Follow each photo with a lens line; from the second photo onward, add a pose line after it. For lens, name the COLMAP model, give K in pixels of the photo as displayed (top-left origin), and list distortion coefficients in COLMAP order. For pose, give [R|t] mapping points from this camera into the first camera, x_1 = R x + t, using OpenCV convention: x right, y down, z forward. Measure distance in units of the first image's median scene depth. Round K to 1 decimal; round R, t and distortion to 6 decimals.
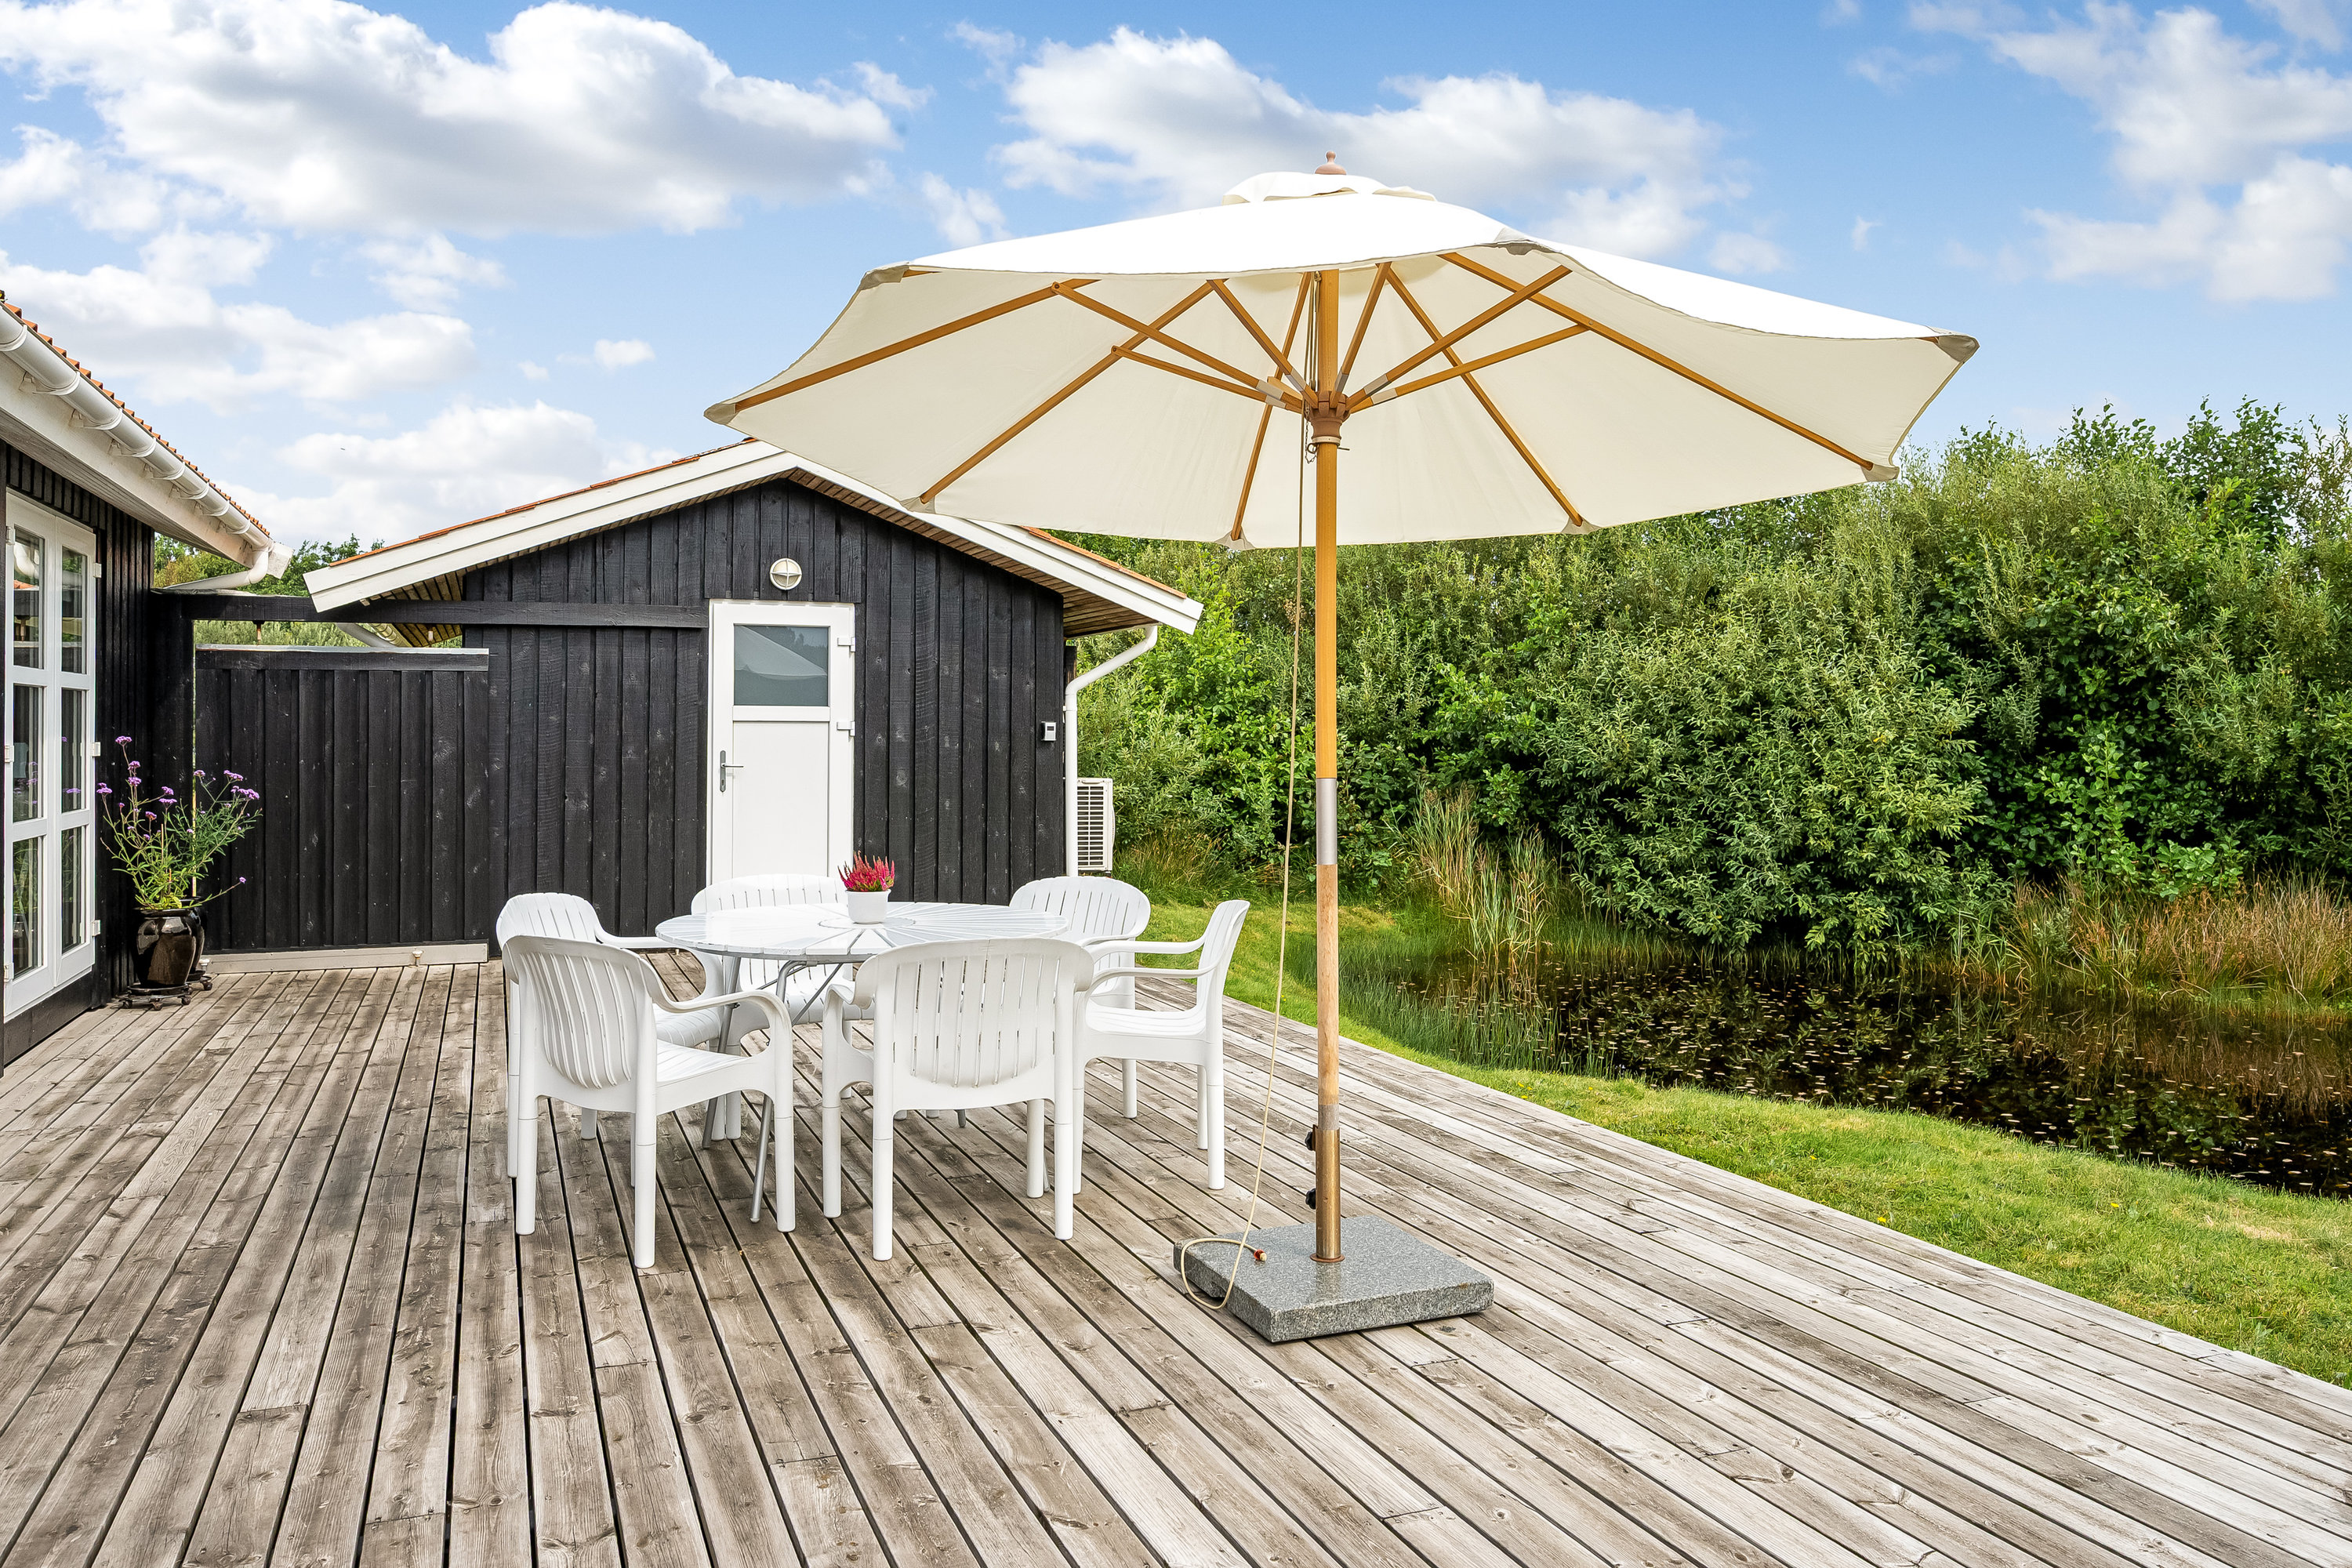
lens RADIAL K [[1659.4, 0, 1170.4], [0, 1659.4, 773.0], [0, 0, 1]] dist [-0.021811, 0.001058]
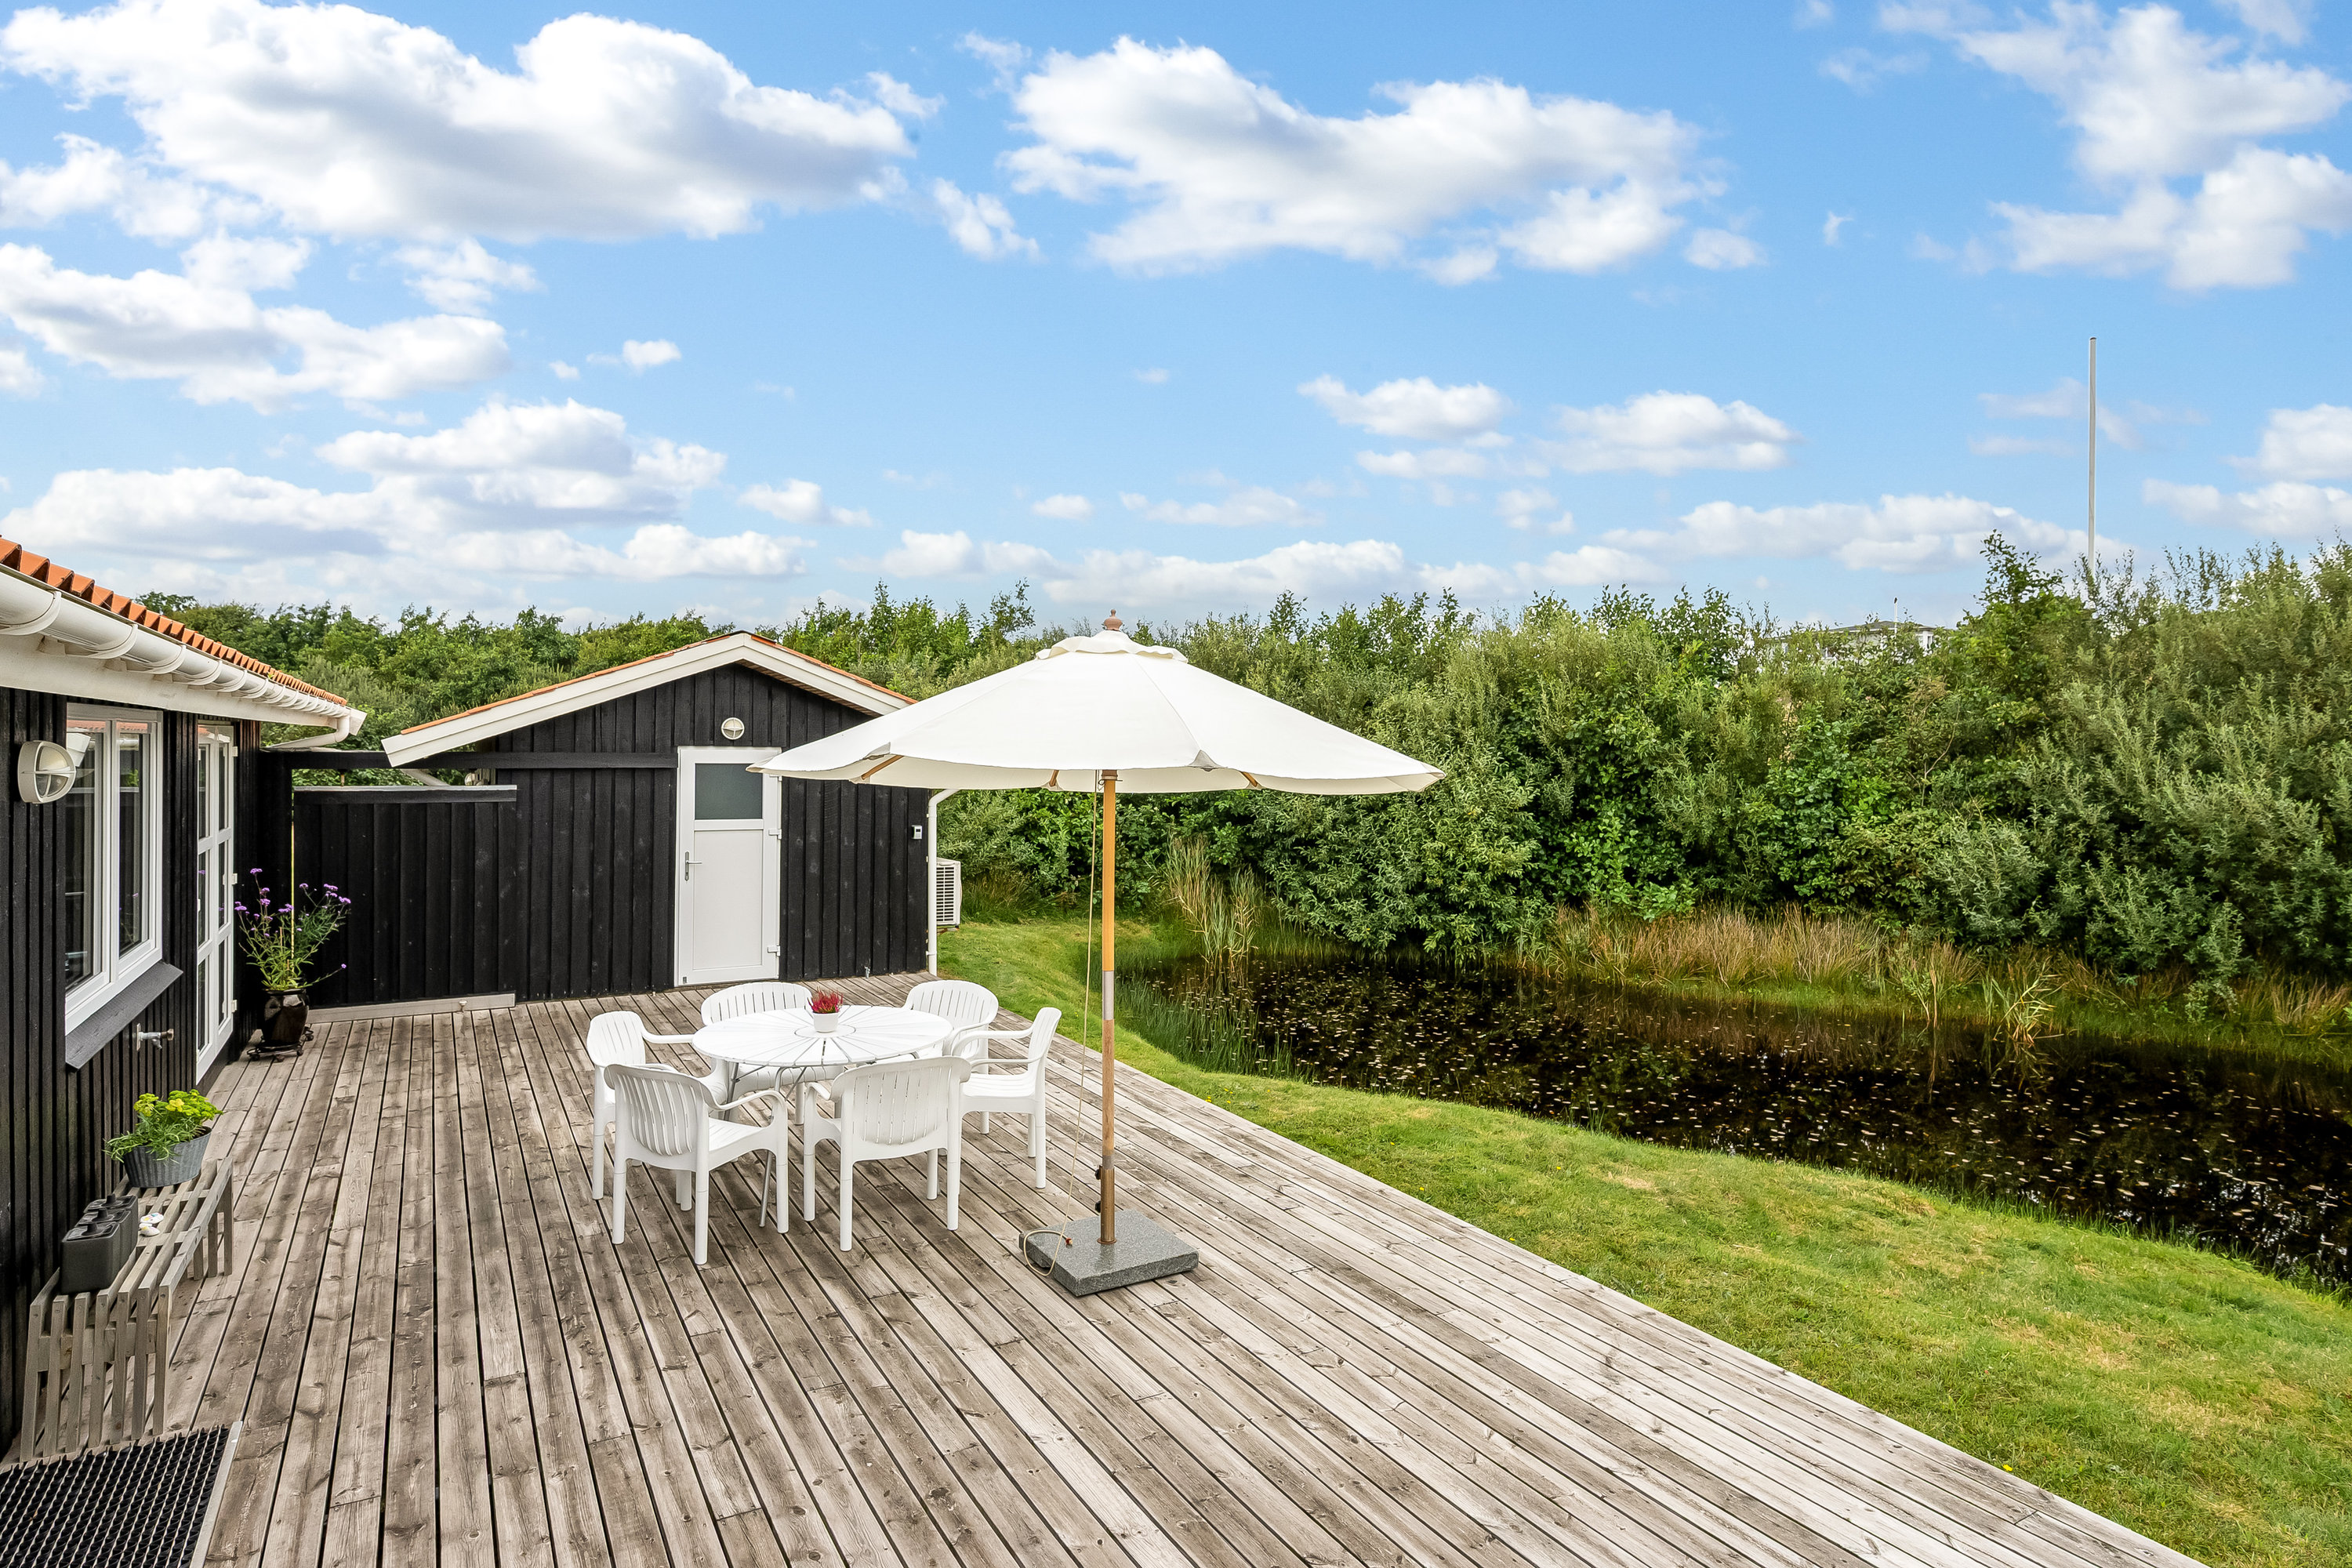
lens RADIAL K [[1260.6, 0, 1176.0], [0, 1260.6, 784.0], [0, 0, 1]] dist [0.000684, -0.001532]
pose [[0.988599, 0.005521, 0.150468, -0.011992], [-0.007648, 0.999879, 0.013563, -0.067740], [-0.150375, -0.014559, 0.988522, -0.107003]]
